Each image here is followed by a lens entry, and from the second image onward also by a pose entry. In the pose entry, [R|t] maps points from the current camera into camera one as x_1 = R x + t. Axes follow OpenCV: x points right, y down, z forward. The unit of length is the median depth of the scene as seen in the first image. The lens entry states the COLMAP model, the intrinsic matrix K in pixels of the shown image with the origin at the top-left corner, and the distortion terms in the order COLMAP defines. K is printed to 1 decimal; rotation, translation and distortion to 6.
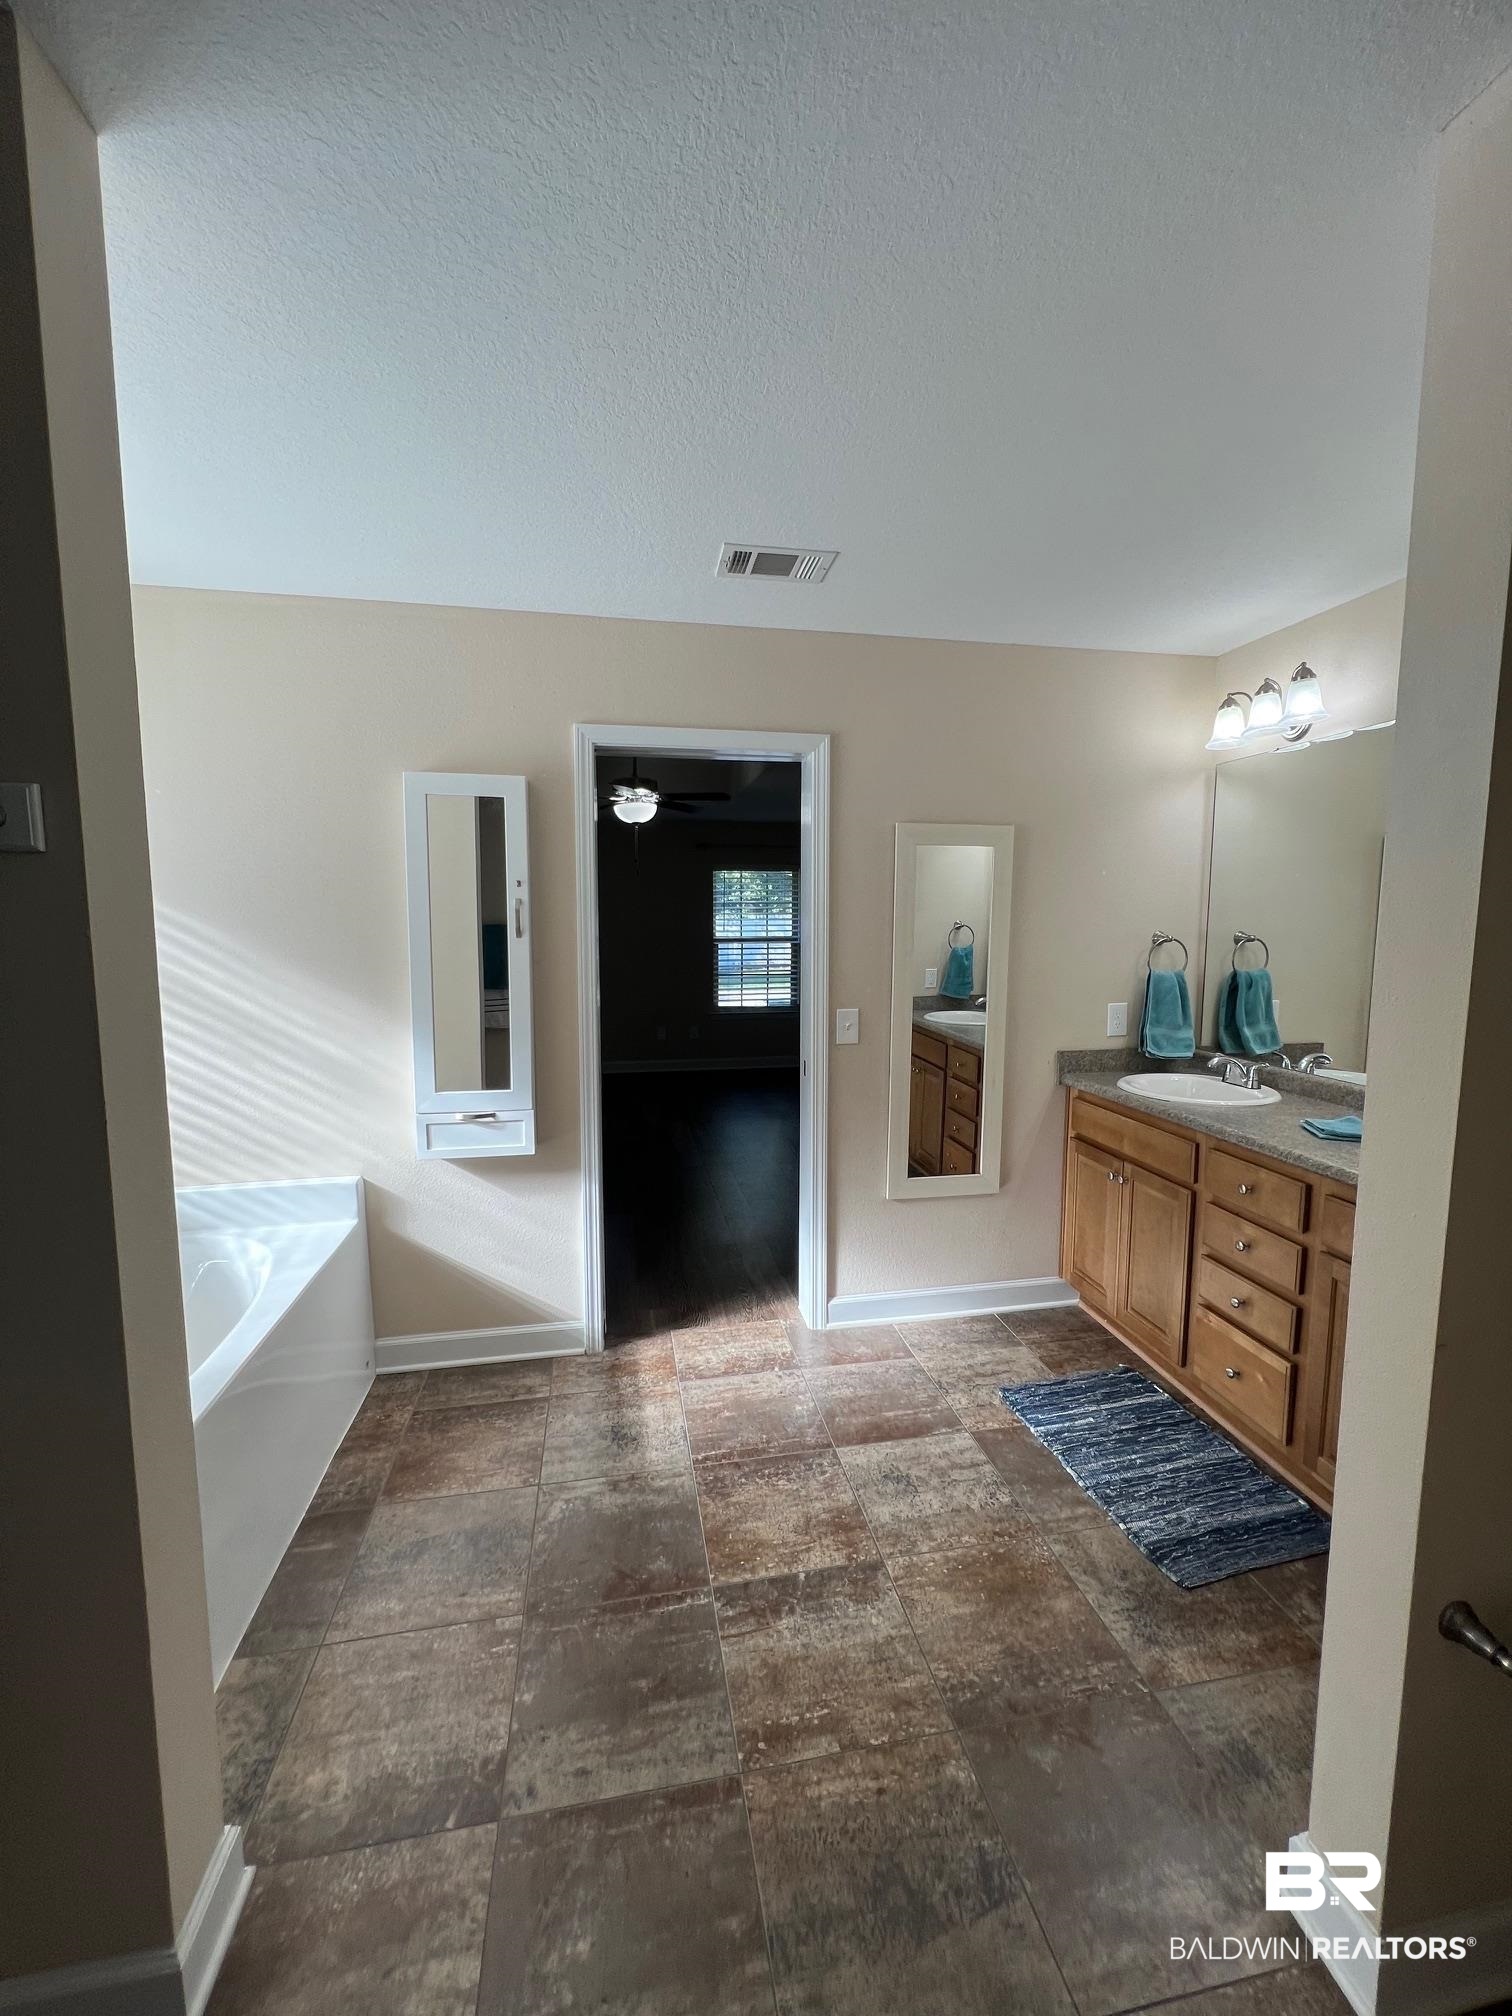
lens RADIAL K [[799.6, 0, 756.0], [0, 799.6, 1008.0], [0, 0, 1]] dist [0.000993, 0.000100]
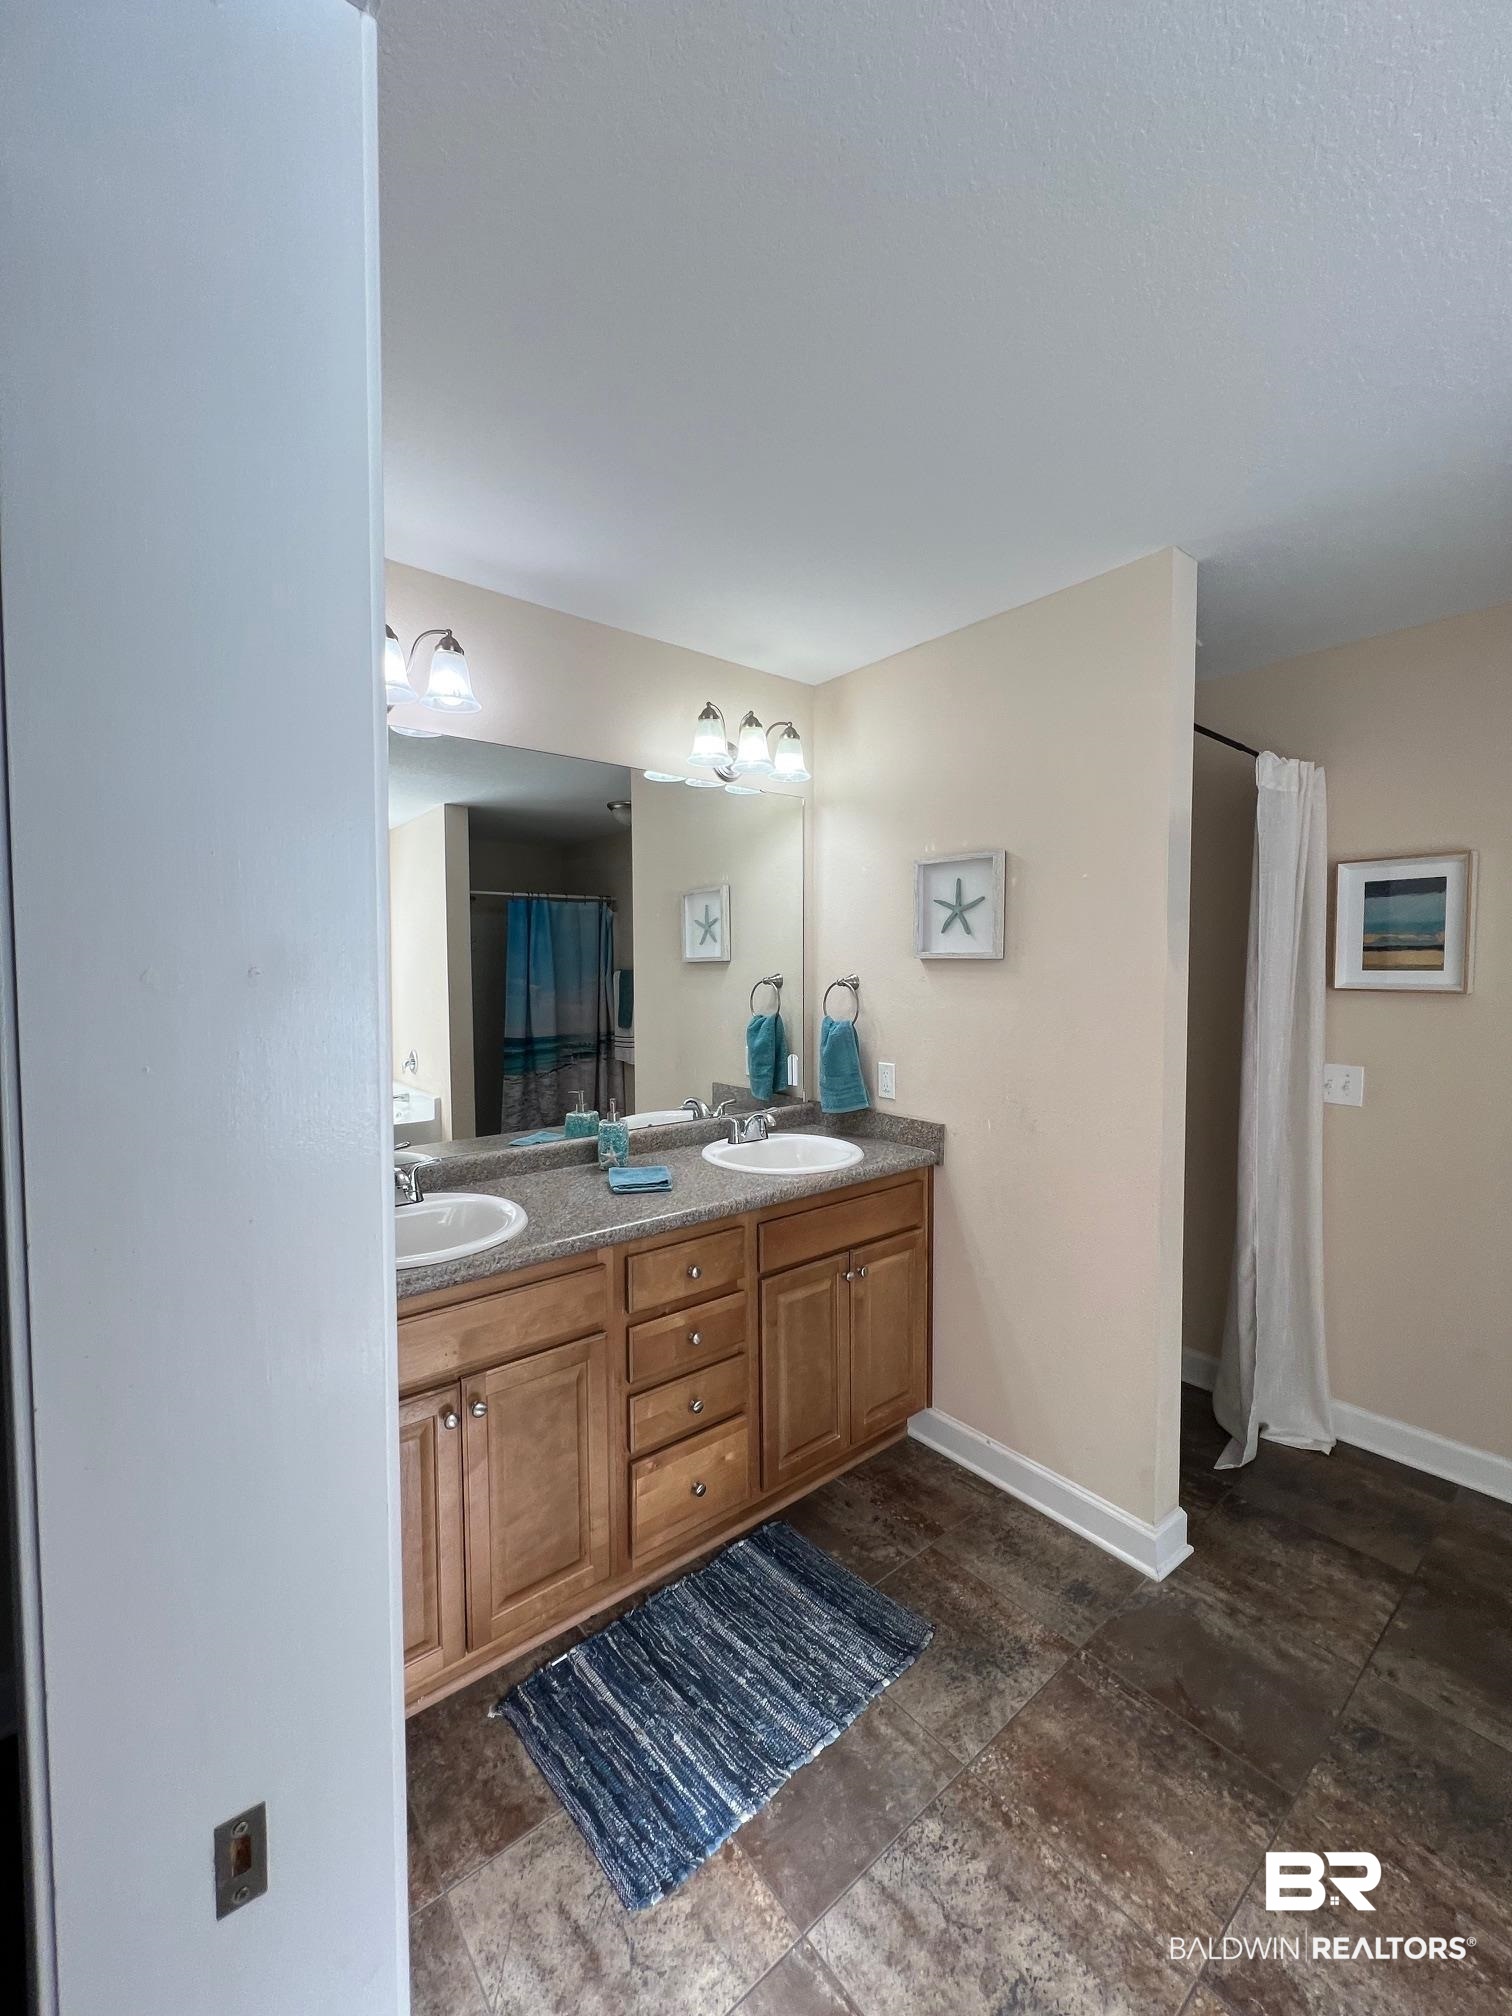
lens RADIAL K [[799.6, 0, 756.0], [0, 799.6, 1008.0], [0, 0, 1]] dist [0.000993, 0.000100]
pose [[-0.480146, -0.043550, 0.876107, -0.176345], [0.096447, 0.990090, 0.102073, -0.148561], [-0.871870, 0.133508, -0.471188, 1.370331]]
